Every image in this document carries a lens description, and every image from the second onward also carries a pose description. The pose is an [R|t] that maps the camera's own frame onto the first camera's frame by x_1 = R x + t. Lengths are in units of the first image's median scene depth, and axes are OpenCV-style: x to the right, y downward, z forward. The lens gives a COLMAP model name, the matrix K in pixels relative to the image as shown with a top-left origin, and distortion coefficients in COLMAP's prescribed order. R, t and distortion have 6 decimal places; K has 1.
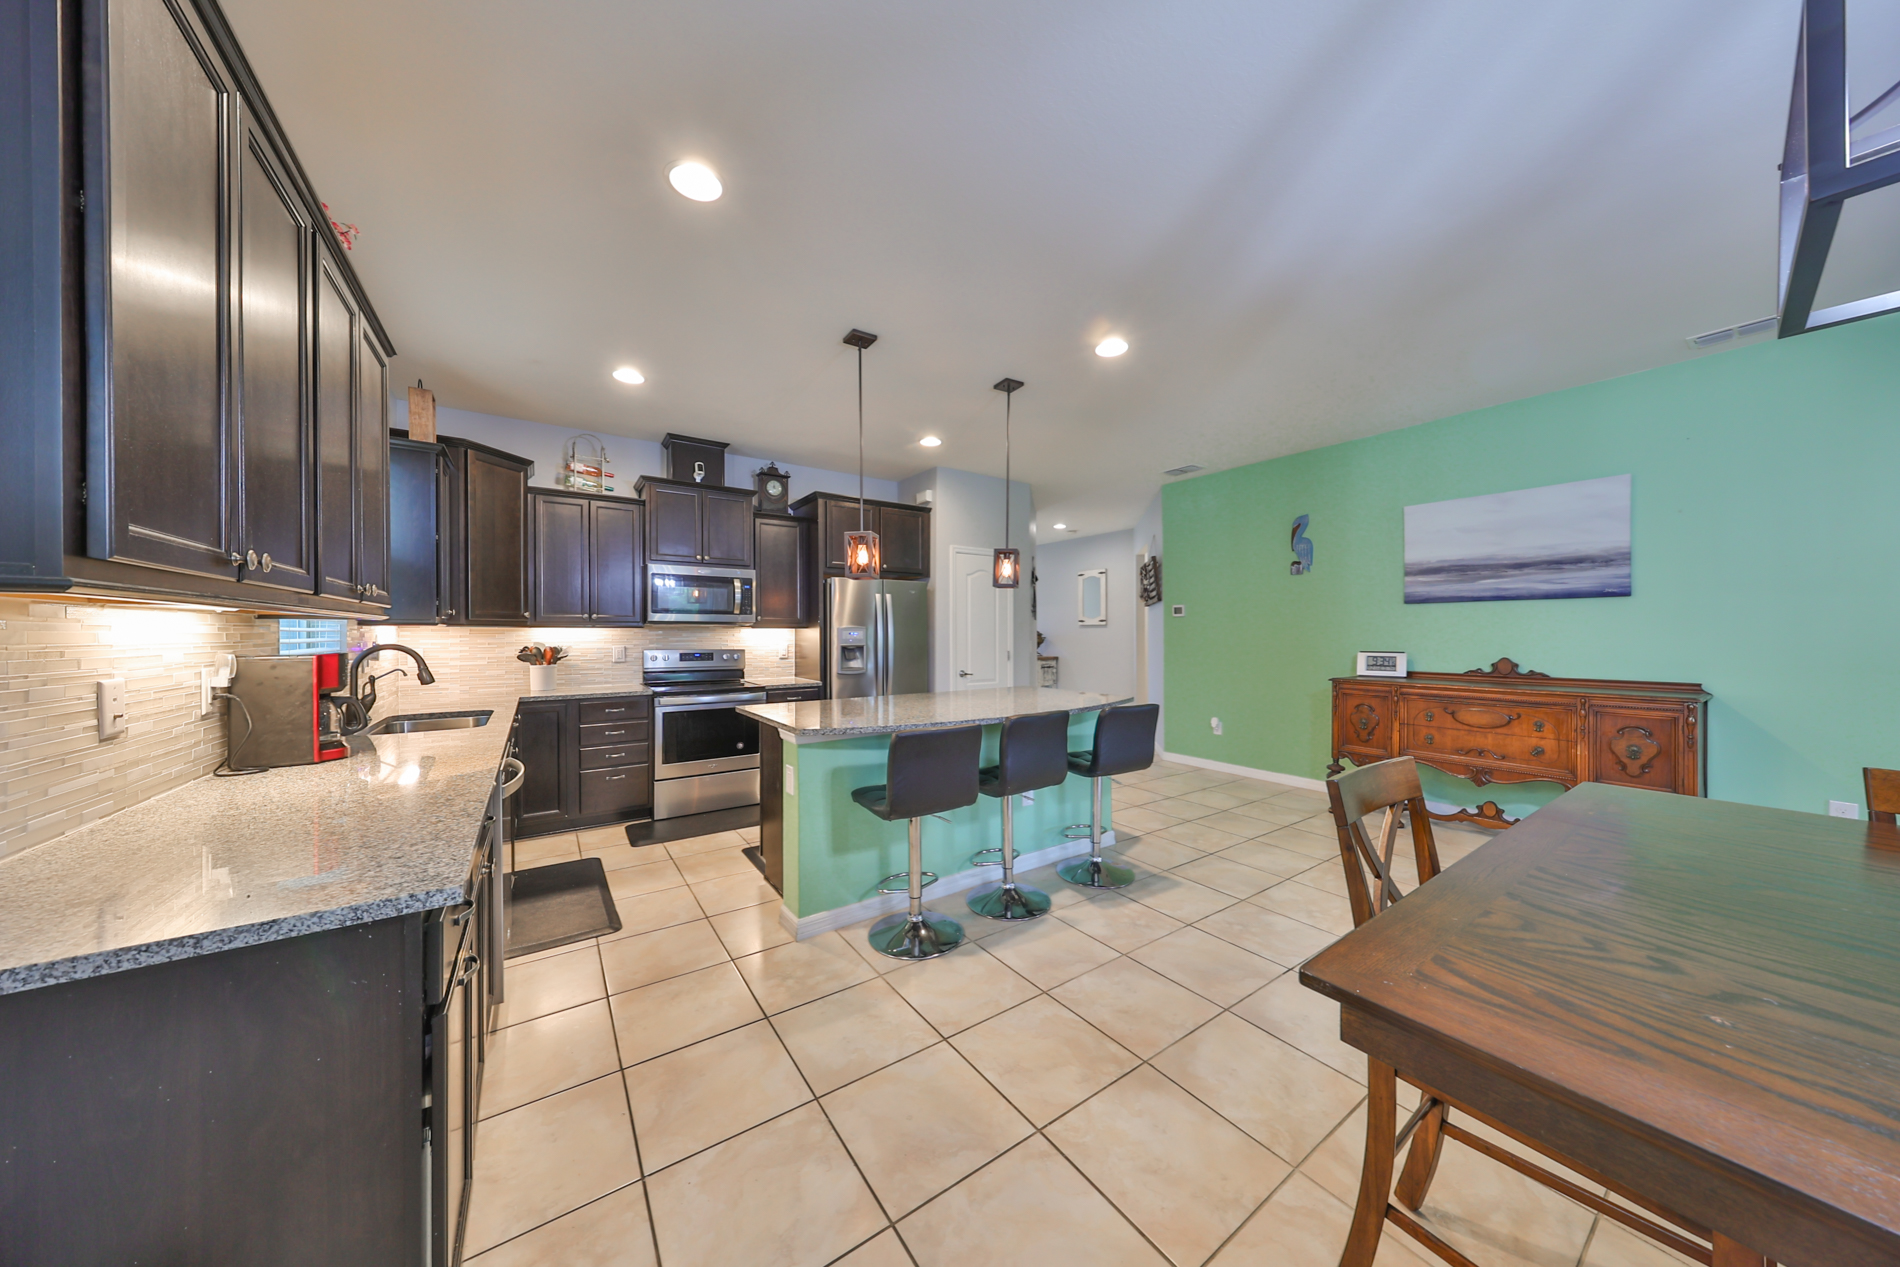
lens RADIAL K [[591.4, 0, 953.6], [0, 591.4, 636.4], [0, 0, 1]] dist [0.000884, -0.000035]
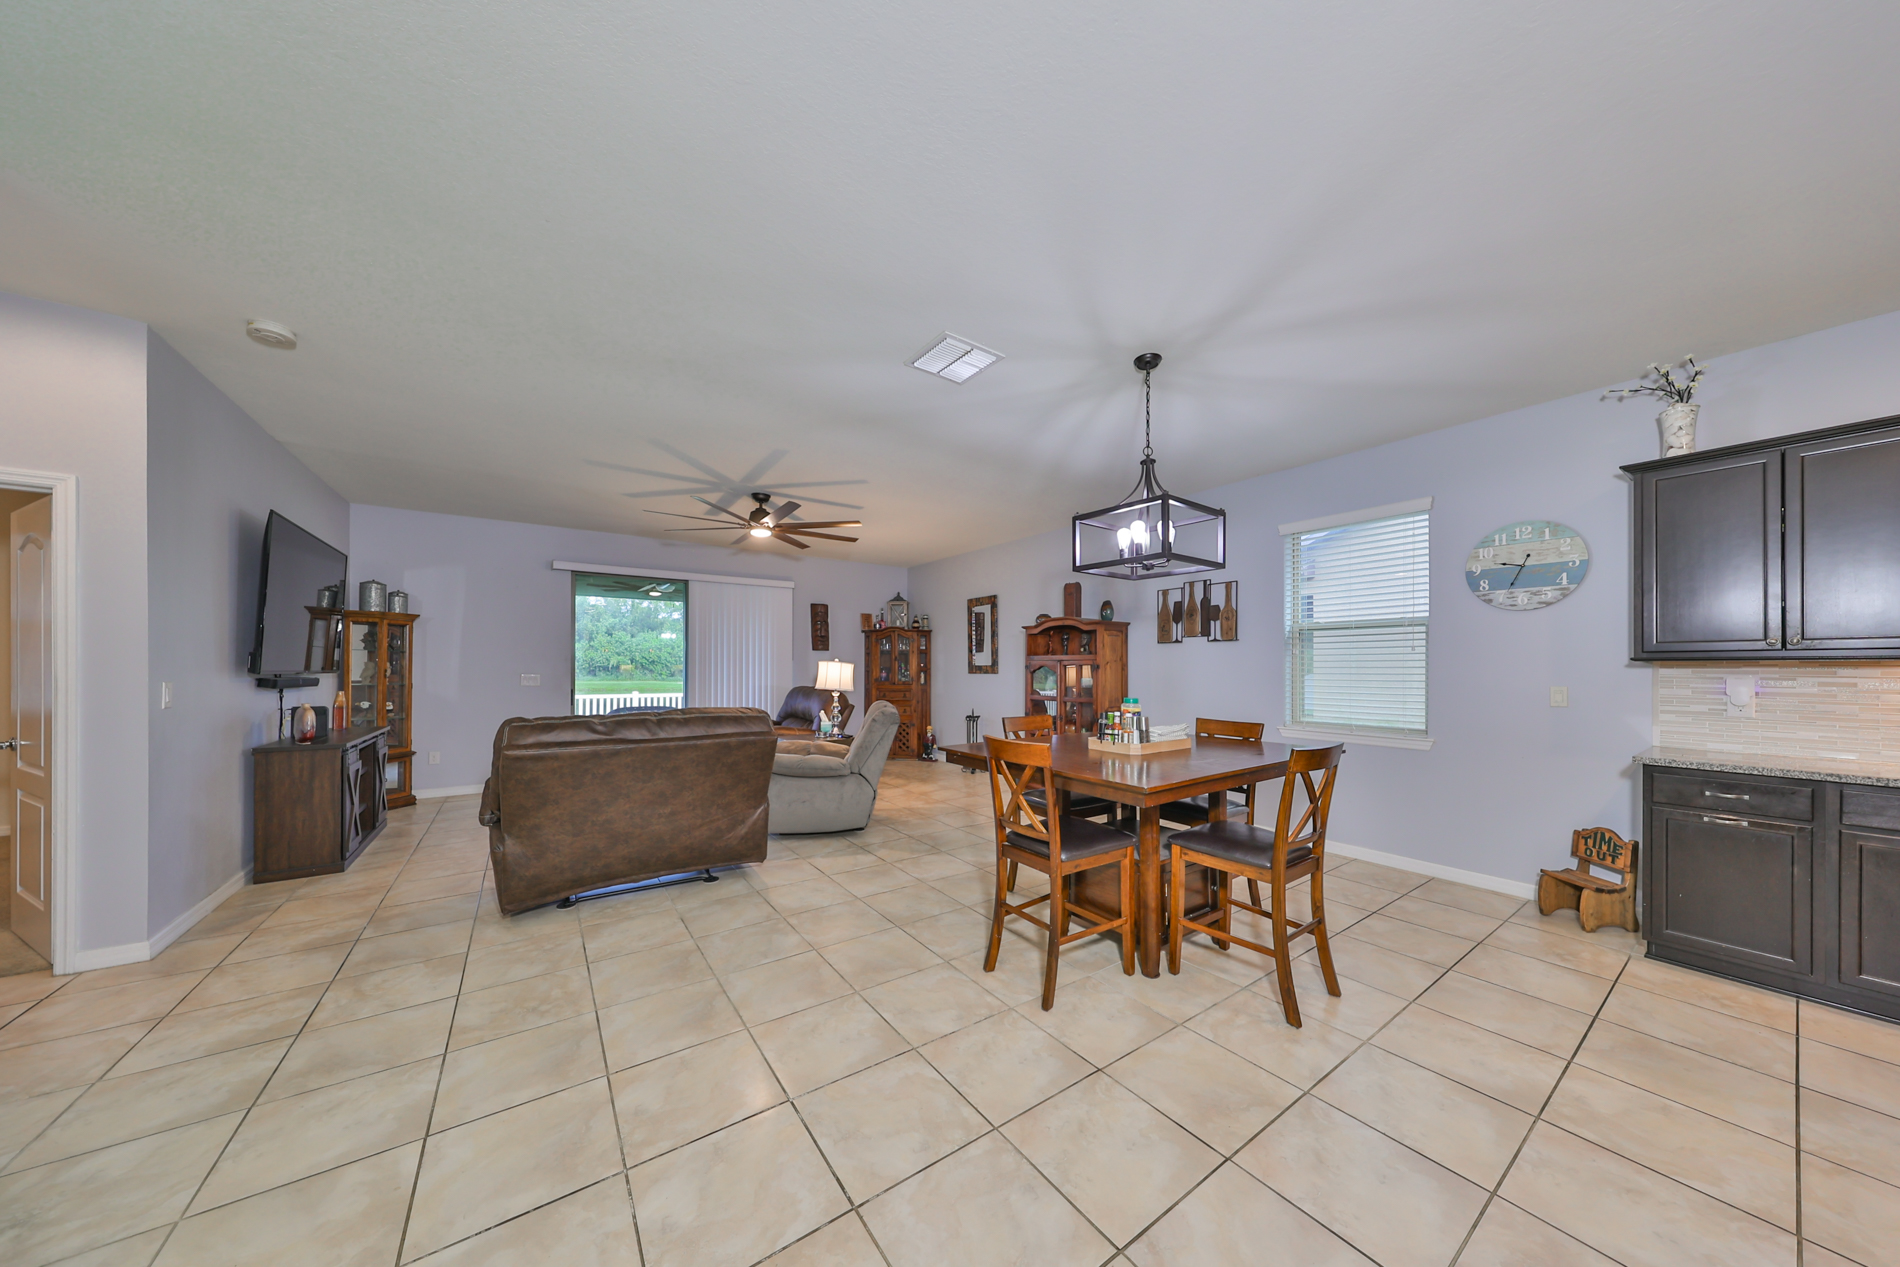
lens RADIAL K [[588.1, 0, 947.2], [0, 588.1, 667.9], [0, 0, 1]] dist [0.000880, 0.000011]
pose [[-0.999985, -0.005167, 0.001777, 0.560918], [-0.005160, 0.999980, 0.003749, -0.003835], [-0.001796, 0.003740, -0.999991, 0.859611]]
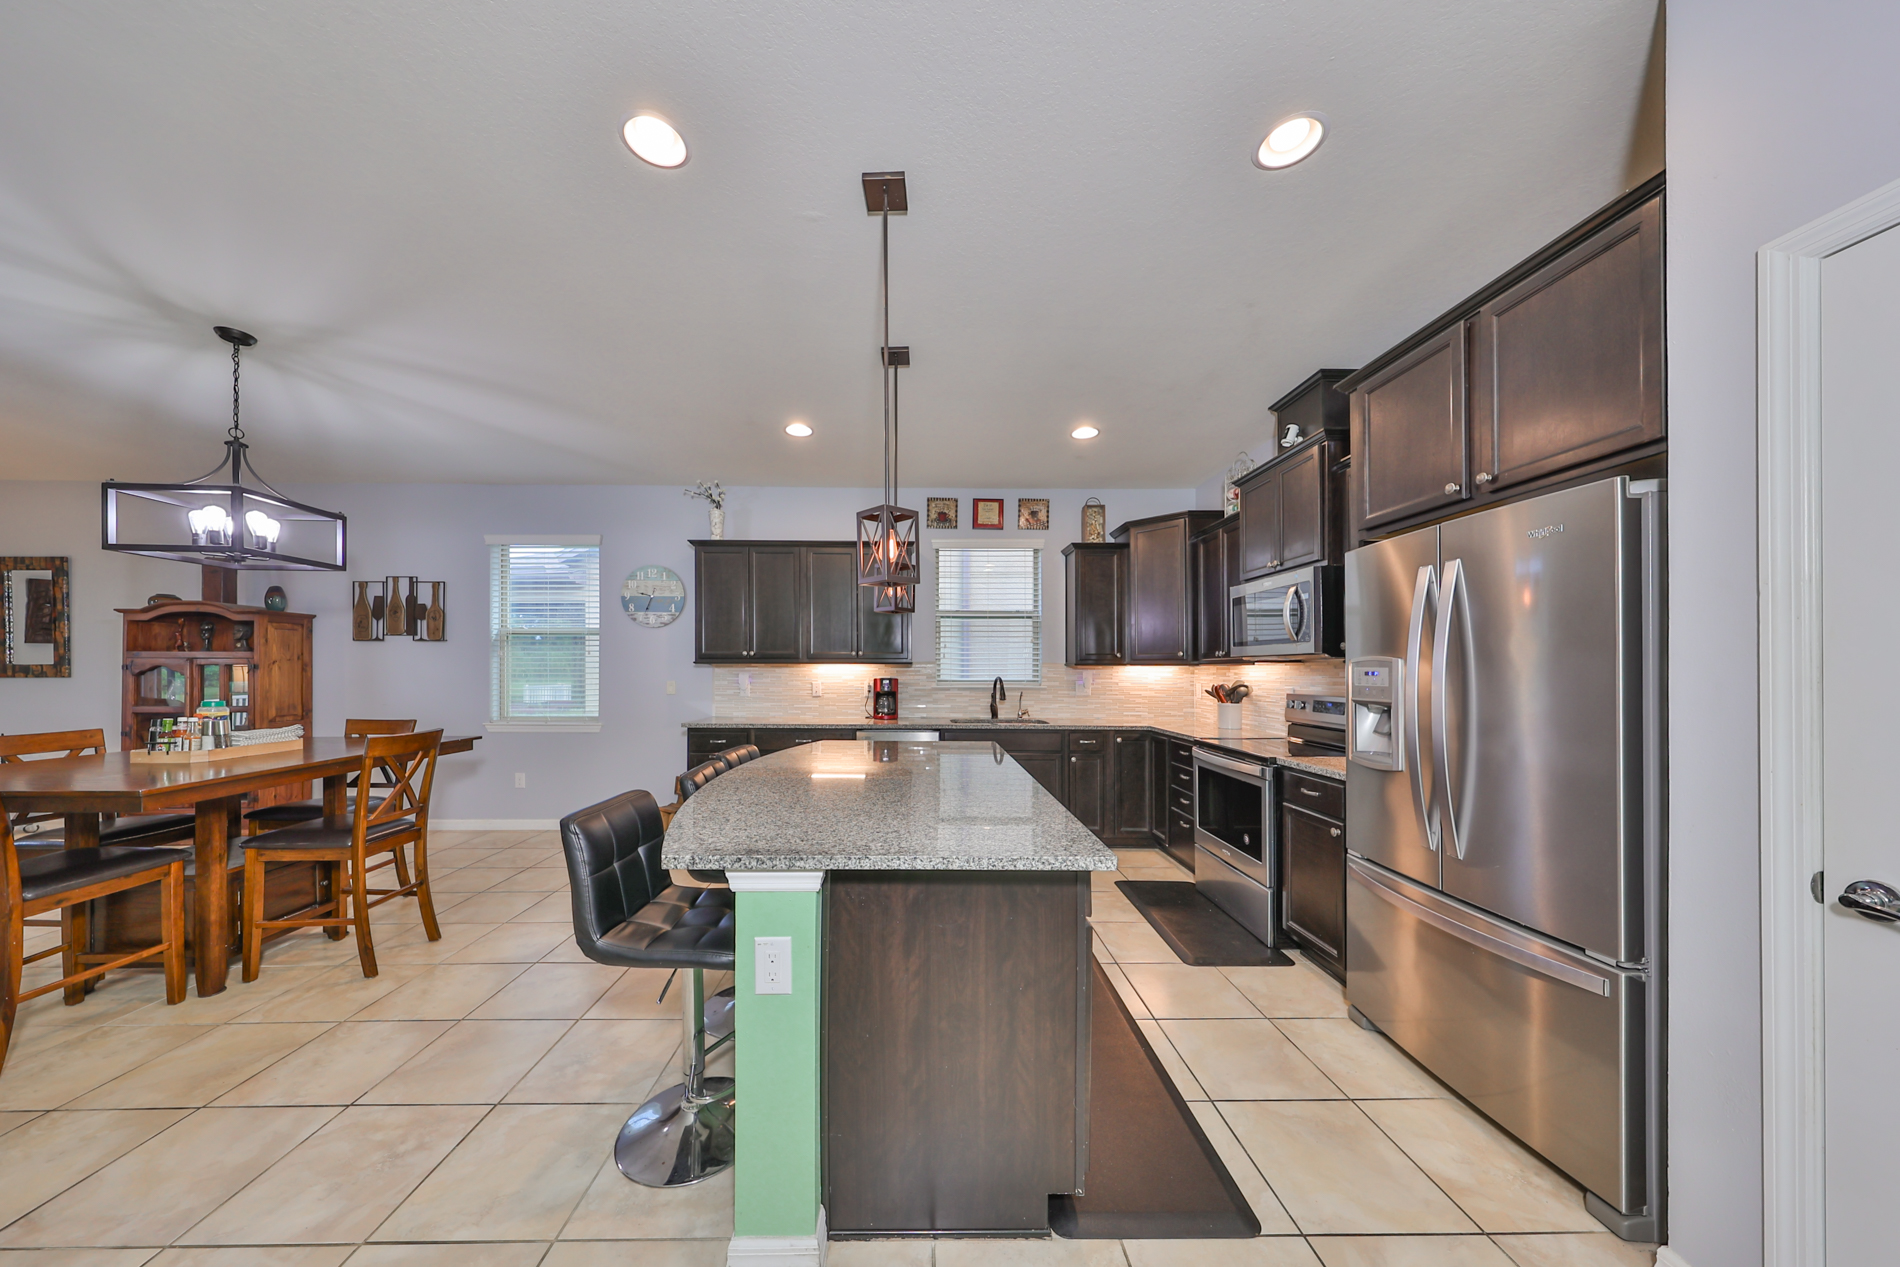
lens RADIAL K [[600.9, 0, 924.2], [0, 600.9, 668.0], [0, 0, 1]] dist [-0.000321, -0.000066]
pose [[-0.562172, -0.005532, -0.827002, 0.443034], [-0.005069, 0.999982, -0.003243, -0.003722], [0.827005, 0.002369, -0.562190, 1.159147]]
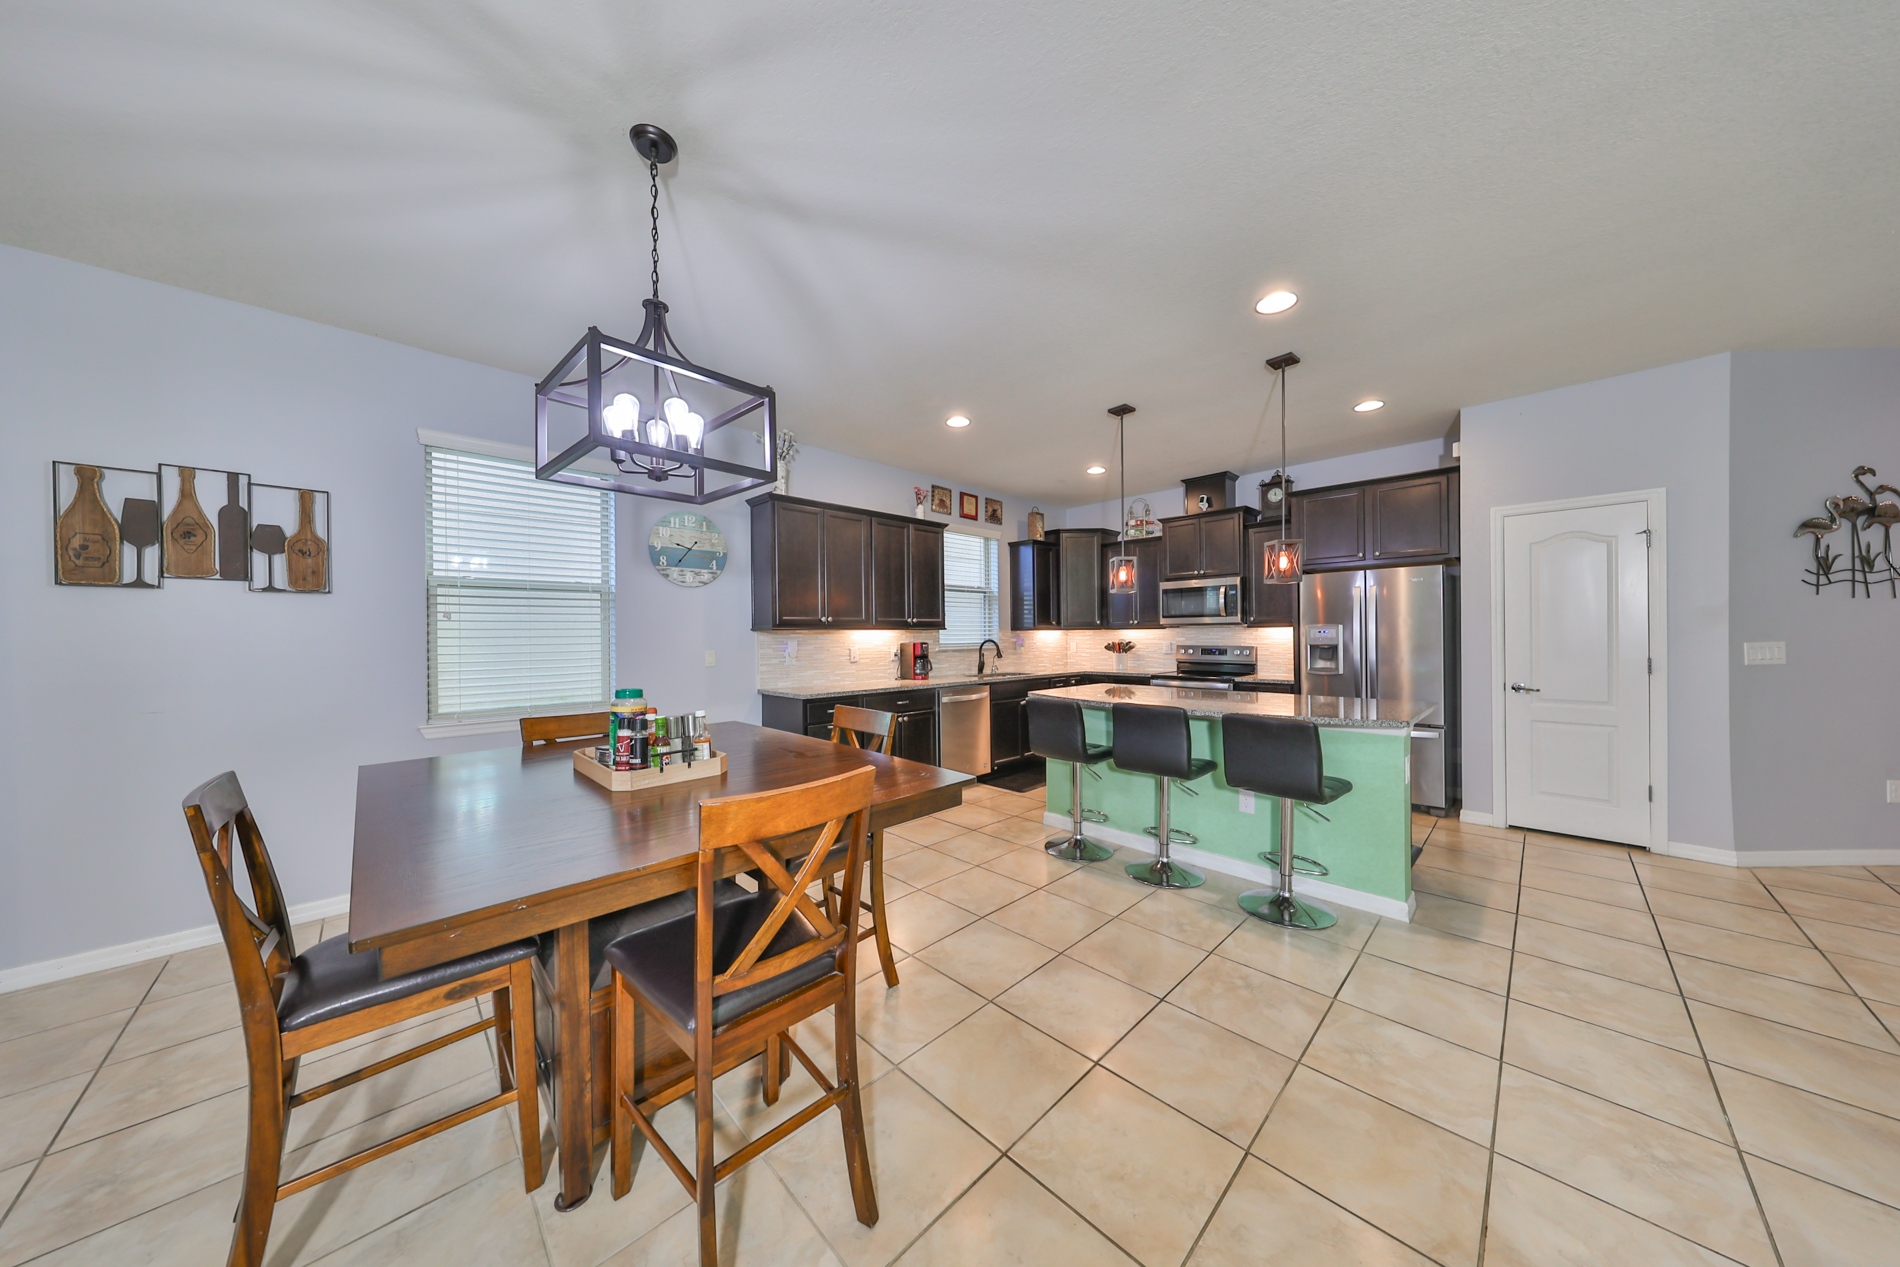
lens RADIAL K [[591.4, 0, 953.6], [0, 591.4, 636.4], [0, 0, 1]] dist [0.000884, -0.000035]
pose [[0.170366, 0.002153, -0.985378, 0.795944], [0.005662, 0.999979, 0.003164, -0.004284], [0.985365, -0.006118, 0.170350, 0.294988]]
